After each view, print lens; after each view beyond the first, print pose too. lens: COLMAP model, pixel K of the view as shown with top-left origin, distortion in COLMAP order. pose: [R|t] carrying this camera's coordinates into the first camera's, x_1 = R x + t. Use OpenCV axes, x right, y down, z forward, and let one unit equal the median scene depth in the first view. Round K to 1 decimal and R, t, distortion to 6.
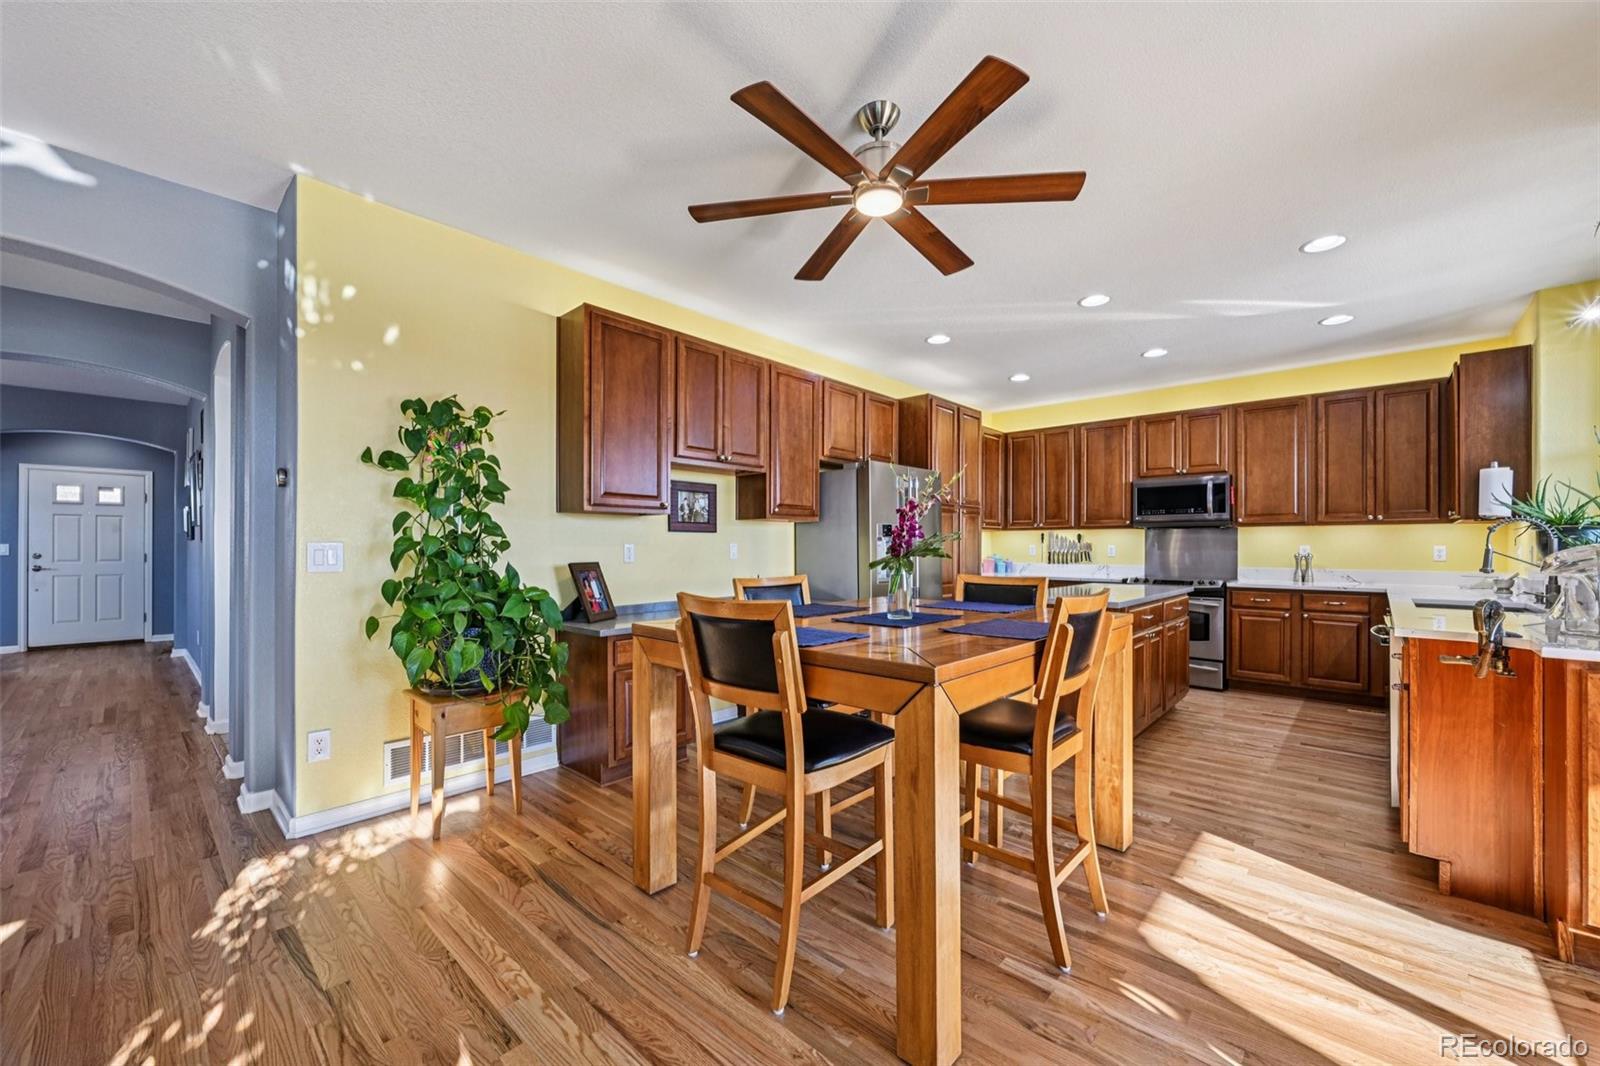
lens RADIAL K [[626.3, 0, 813.3], [0, 626.3, 539.9], [0, 0, 1]] dist [-0.003867, -0.000183]
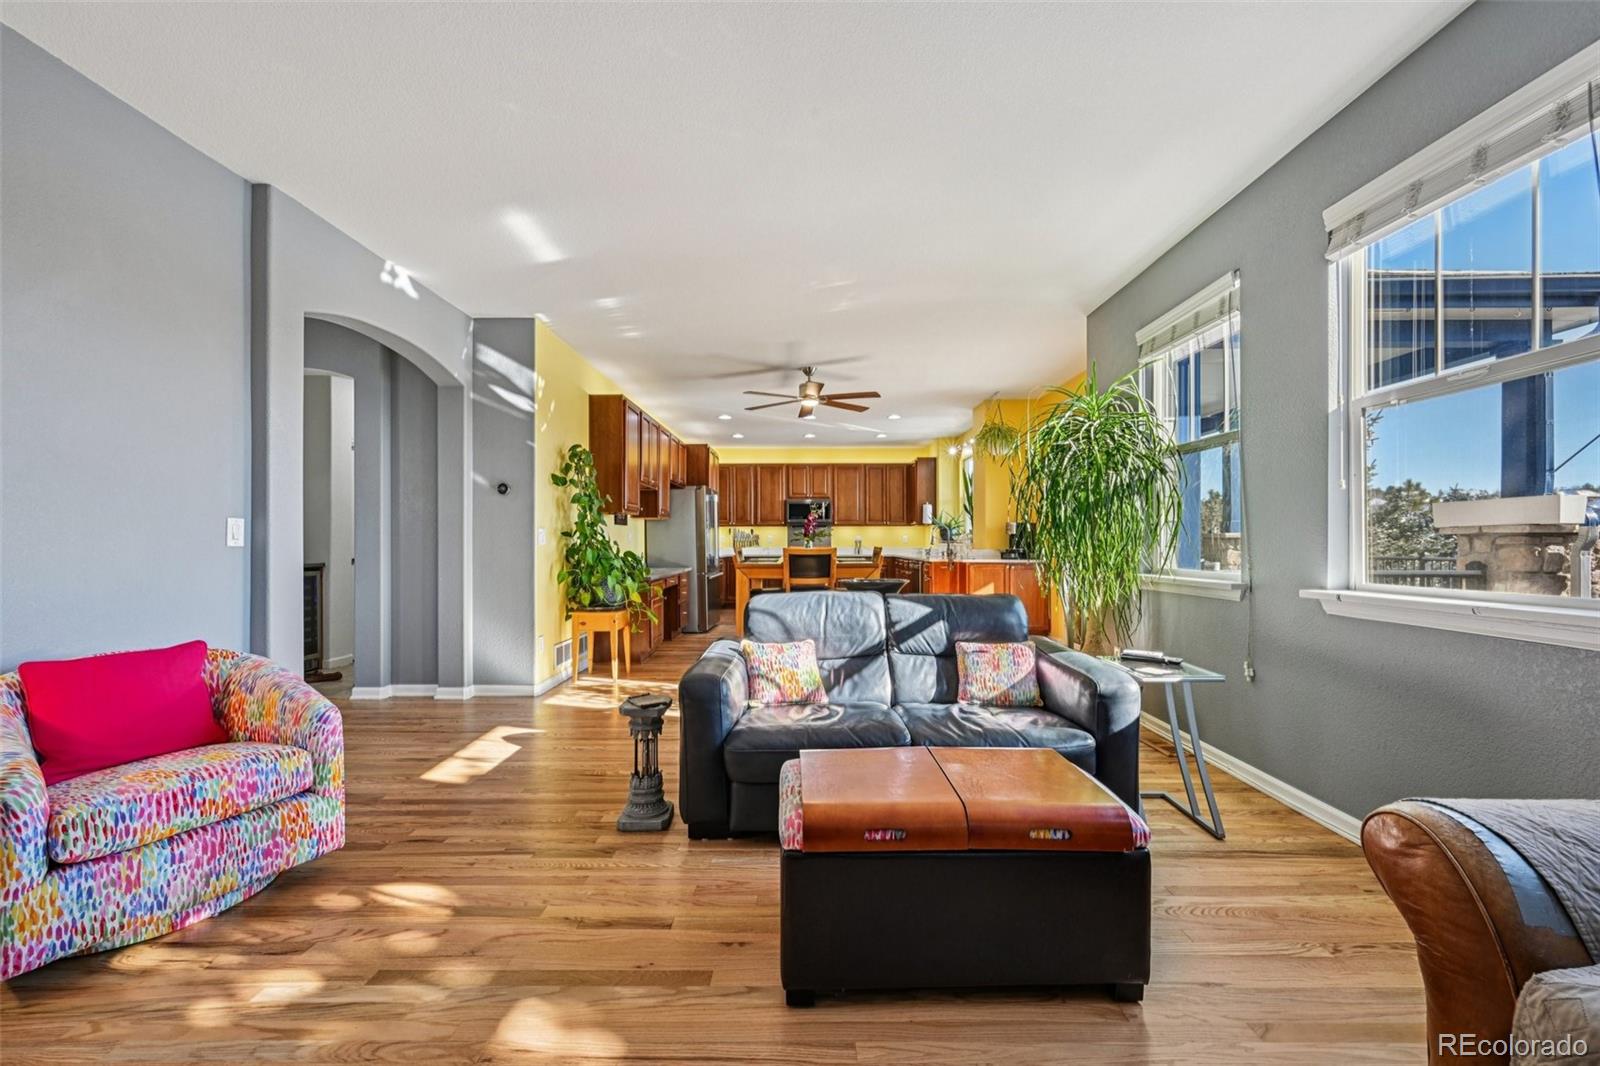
lens RADIAL K [[626.3, 0, 794.5], [0, 626.3, 538.3], [0, 0, 1]] dist [-0.003867, -0.000183]
pose [[0.752346, 0.003370, 0.658759, -0.708937], [-0.005486, 0.999984, 0.001150, 0.014375], [-0.658745, -0.004479, 0.752353, -0.397117]]
